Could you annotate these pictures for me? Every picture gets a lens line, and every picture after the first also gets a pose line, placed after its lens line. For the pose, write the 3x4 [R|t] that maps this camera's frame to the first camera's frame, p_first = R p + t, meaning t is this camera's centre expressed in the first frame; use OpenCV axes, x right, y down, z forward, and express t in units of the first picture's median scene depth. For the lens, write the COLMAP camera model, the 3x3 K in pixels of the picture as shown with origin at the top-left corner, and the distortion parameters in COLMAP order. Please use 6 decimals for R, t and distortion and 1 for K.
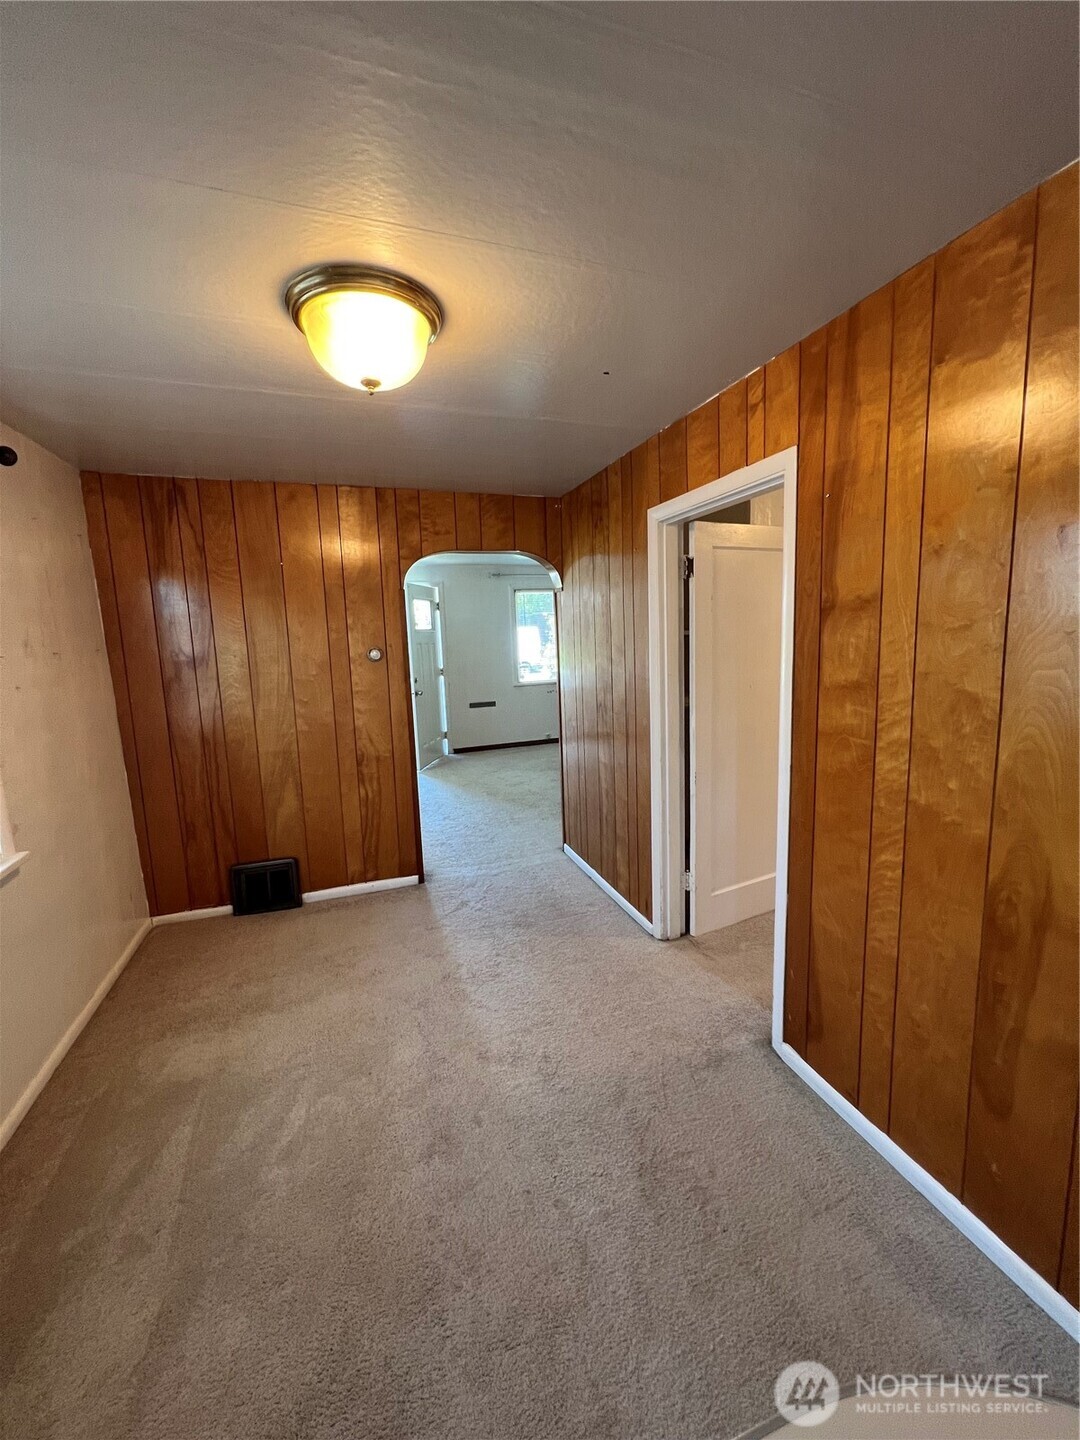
lens RADIAL K [[576.5, 0, 543.3], [0, 576.5, 711.8], [0, 0, 1]] dist [0.002161, 0.000063]
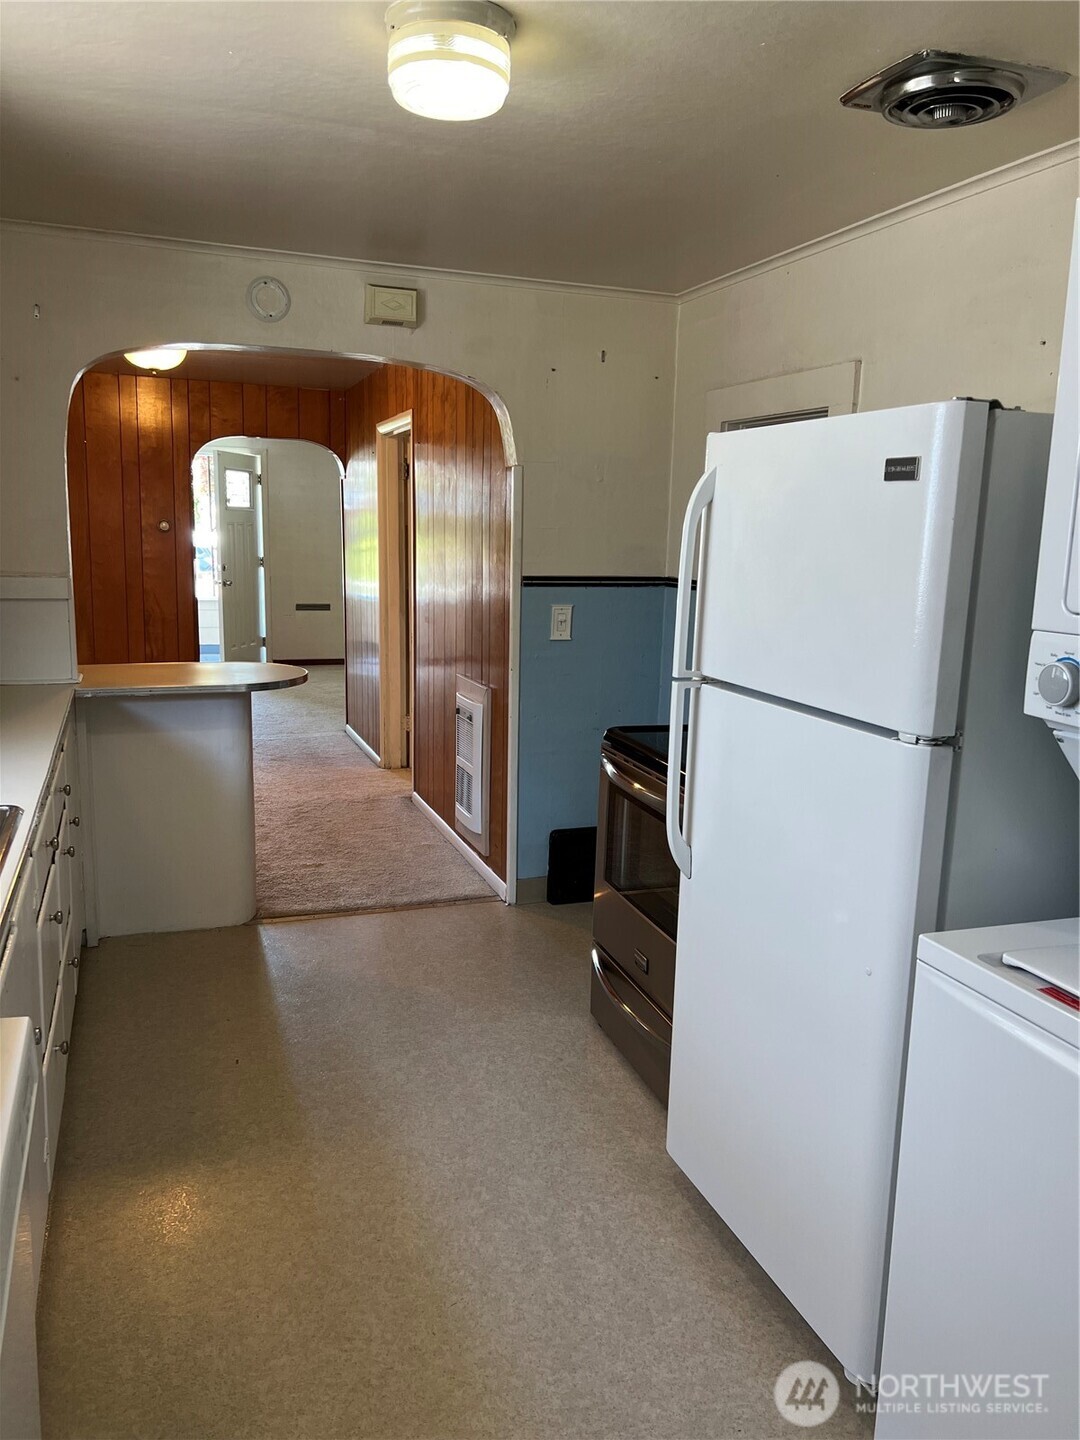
lens RADIAL K [[1087.0, 0, 537.8], [0, 1087.0, 719.5], [0, 0, 1]] dist [0.042419, -0.032046]
pose [[0.998271, 0.055953, 0.018034, 0.387405], [-0.056566, 0.997767, 0.035501, 0.148921], [-0.016007, -0.036460, 0.999207, -1.070955]]
